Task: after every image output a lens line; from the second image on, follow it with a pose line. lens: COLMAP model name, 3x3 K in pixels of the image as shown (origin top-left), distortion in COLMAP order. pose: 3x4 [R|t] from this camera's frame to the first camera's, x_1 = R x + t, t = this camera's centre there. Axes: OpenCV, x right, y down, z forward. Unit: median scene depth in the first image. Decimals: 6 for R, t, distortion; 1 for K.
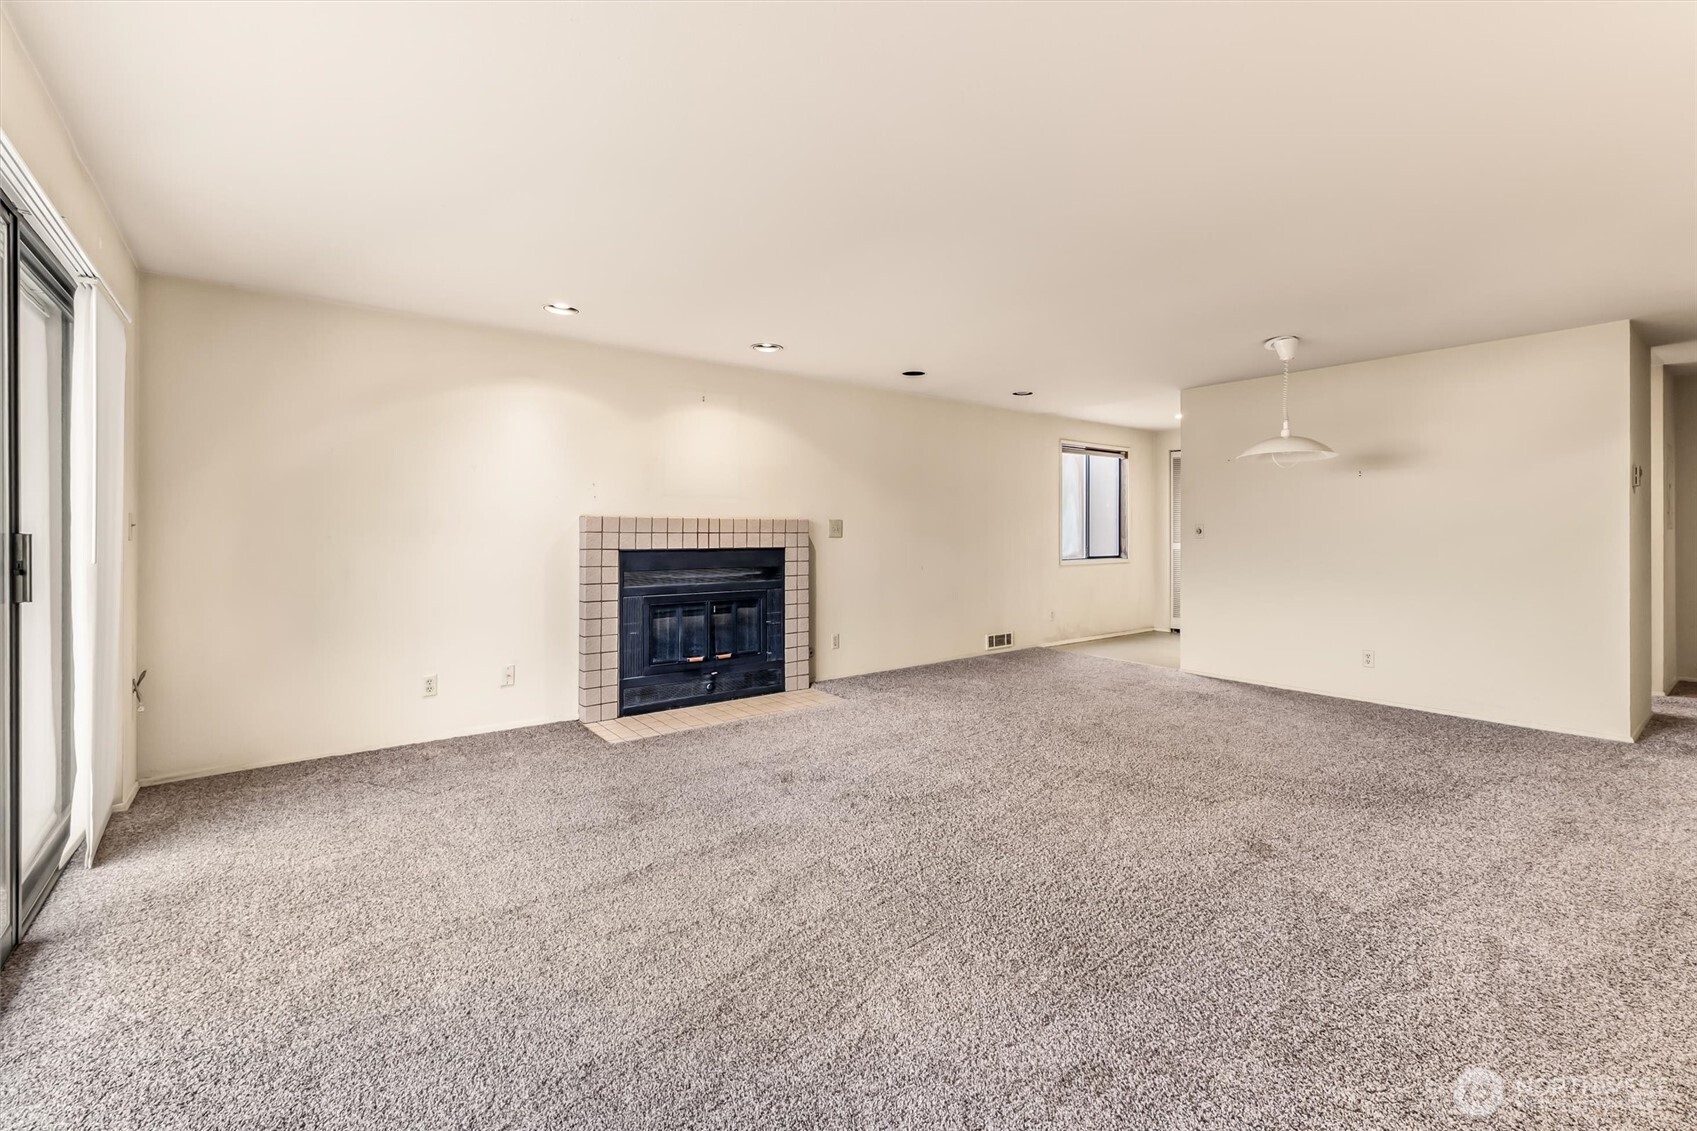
lens RADIAL K [[745.2, 0, 872.7], [0, 745.2, 527.7], [0, 0, 1]] dist [0.007786, -0.001169]
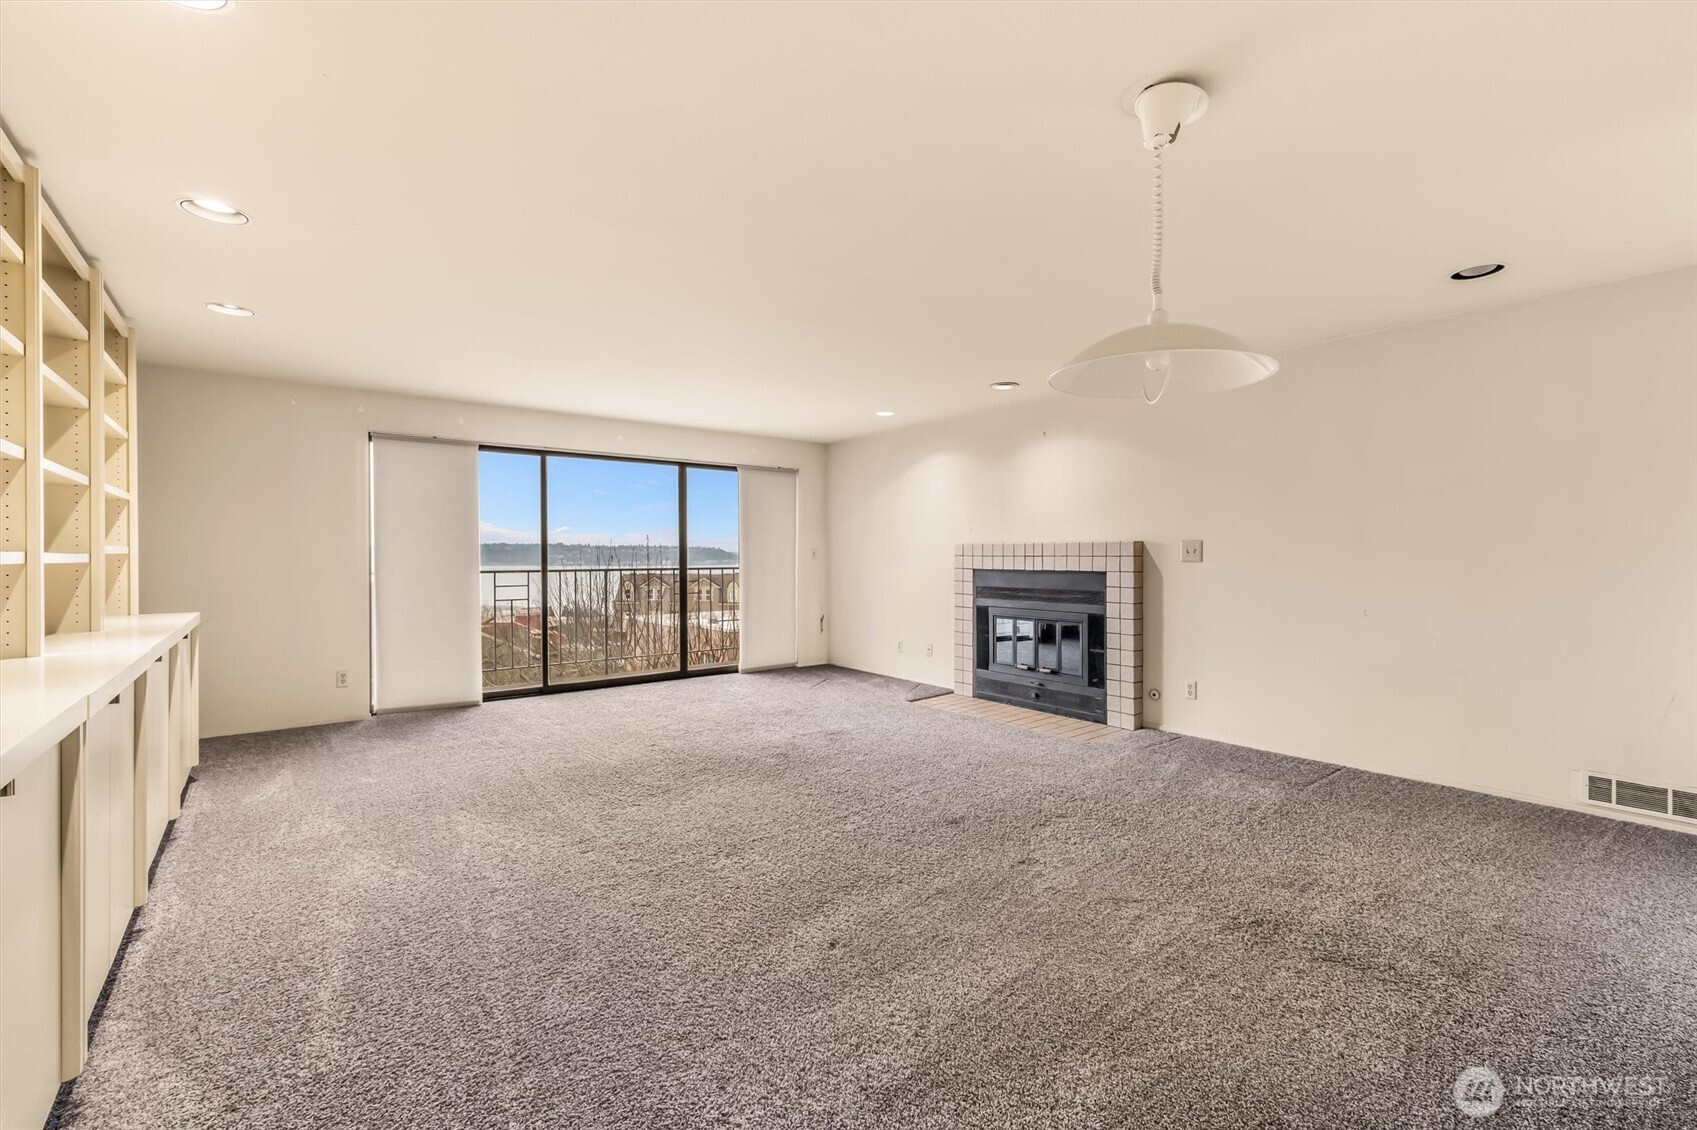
lens RADIAL K [[735.0, 0, 847.9], [0, 735.0, 558.2], [0, 0, 1]] dist [0.016230, 0.000656]
pose [[-0.023393, -0.000632, -0.999726, 0.862232], [0.004927, 0.999988, -0.000748, 0.009208], [0.999714, -0.004943, -0.023390, 0.734252]]
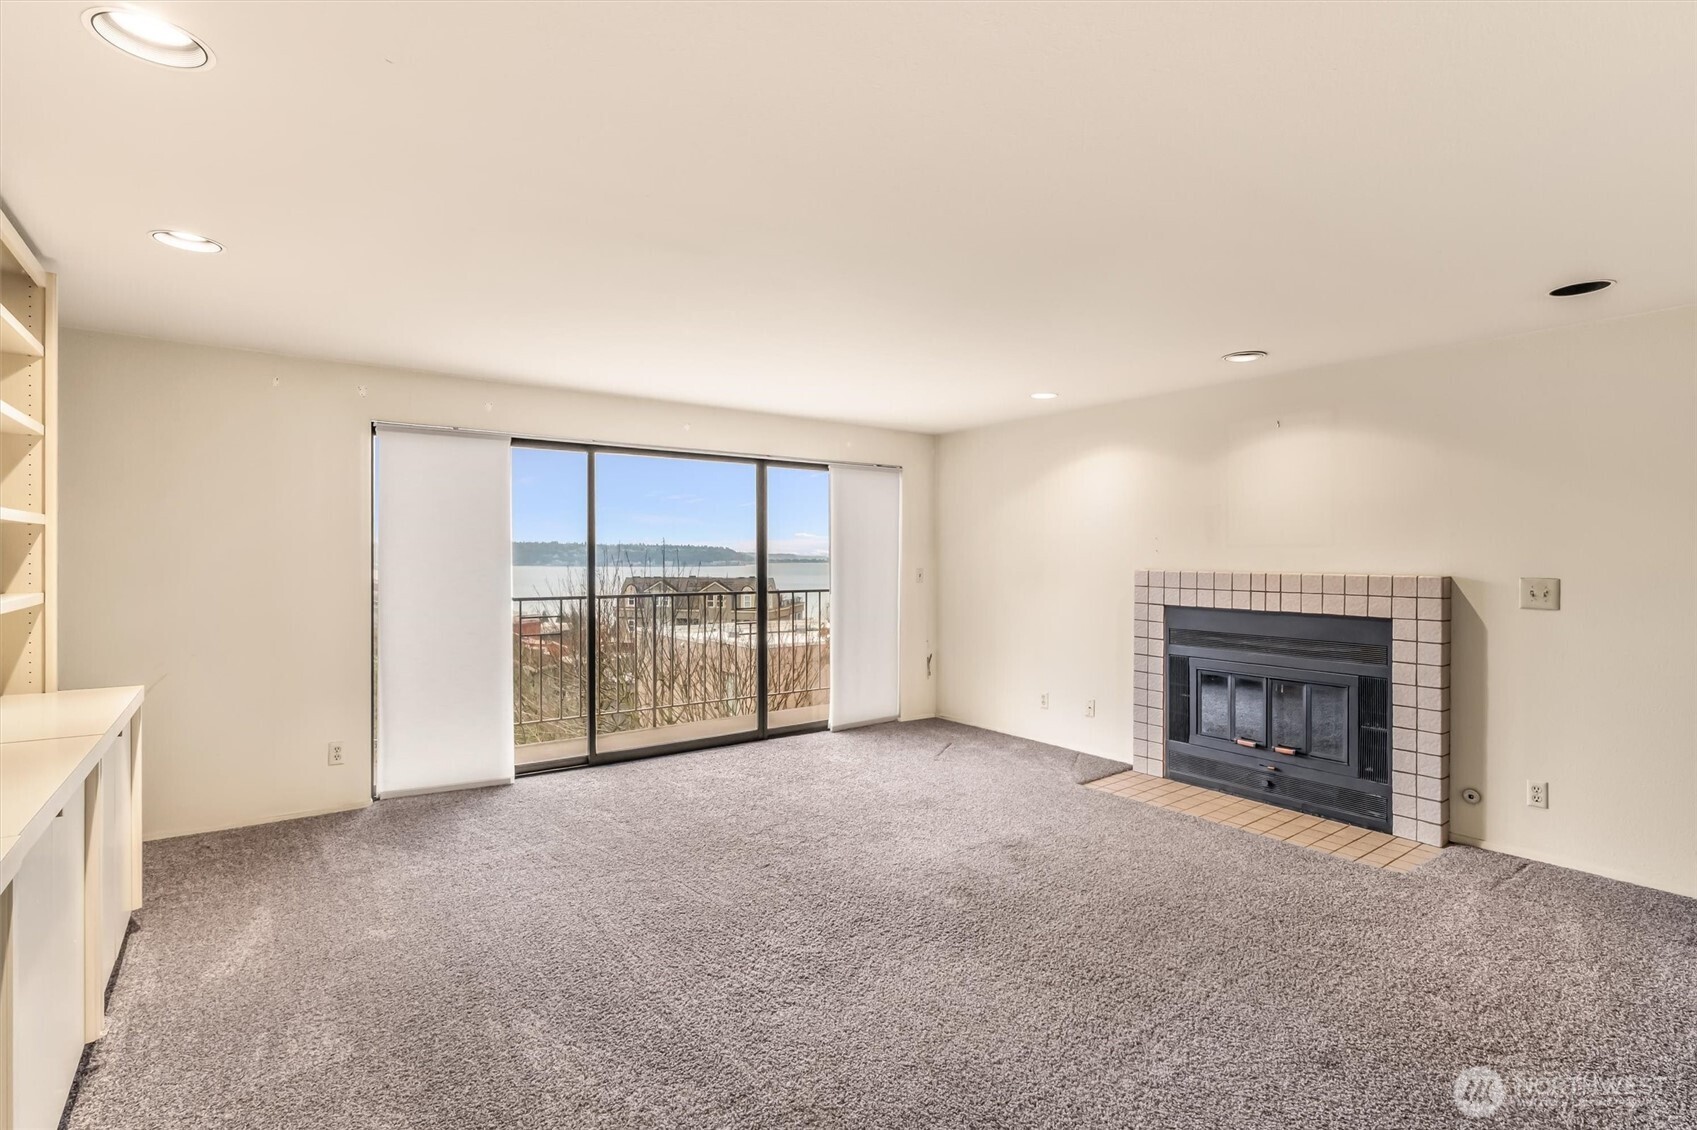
lens RADIAL K [[816.8, 0, 846.0], [0, 816.8, 557.1], [0, 0, 1]] dist [-0.000828, 0.000175]
pose [[-0.052005, -0.001548, -0.998646, 0.670043], [0.000010, 0.999999, -0.001550, -0.028315], [0.998647, -0.000091, -0.052005, 0.581281]]
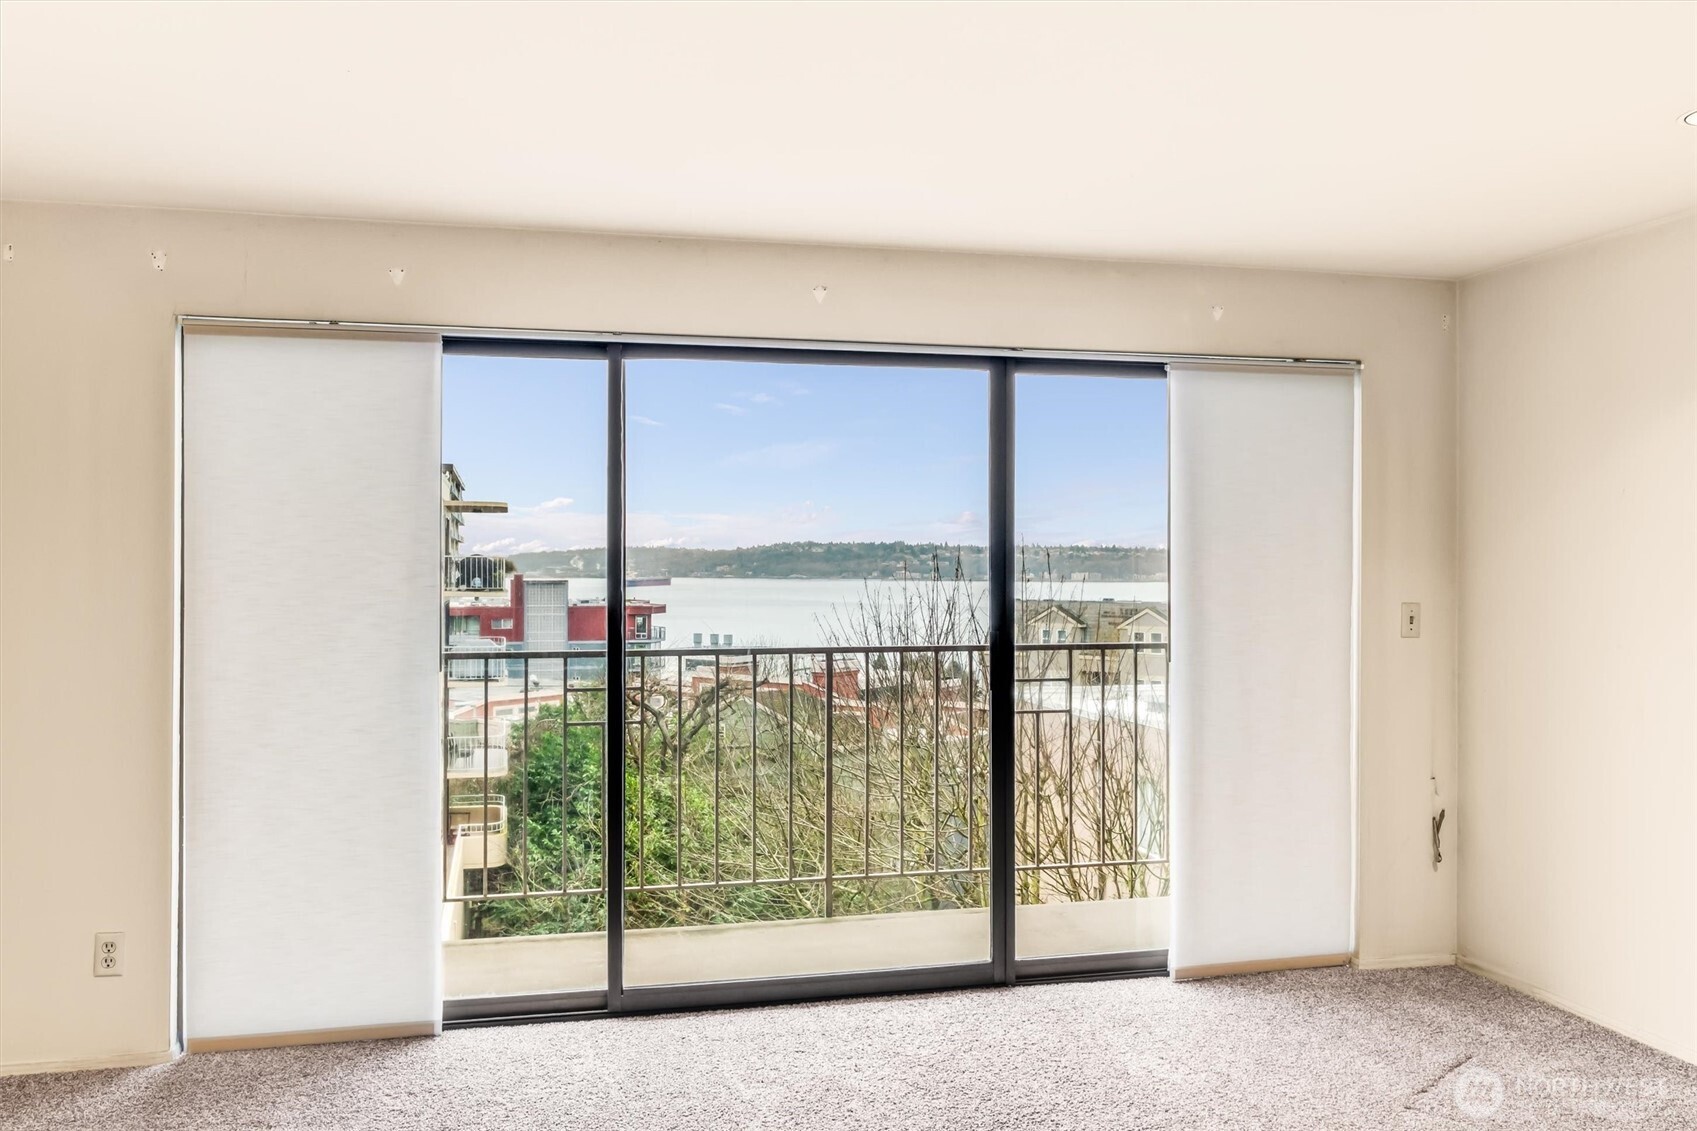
lens RADIAL K [[1369.9, 0, 817.6], [0, 1369.9, 558.1], [0, 0, 1]] dist [0.018585, -0.013804]
pose [[-0.446499, -0.006201, -0.894762, 0.357732], [0.000476, 0.999974, -0.007168, -0.035188], [0.894784, -0.003626, -0.446485, 0.684968]]
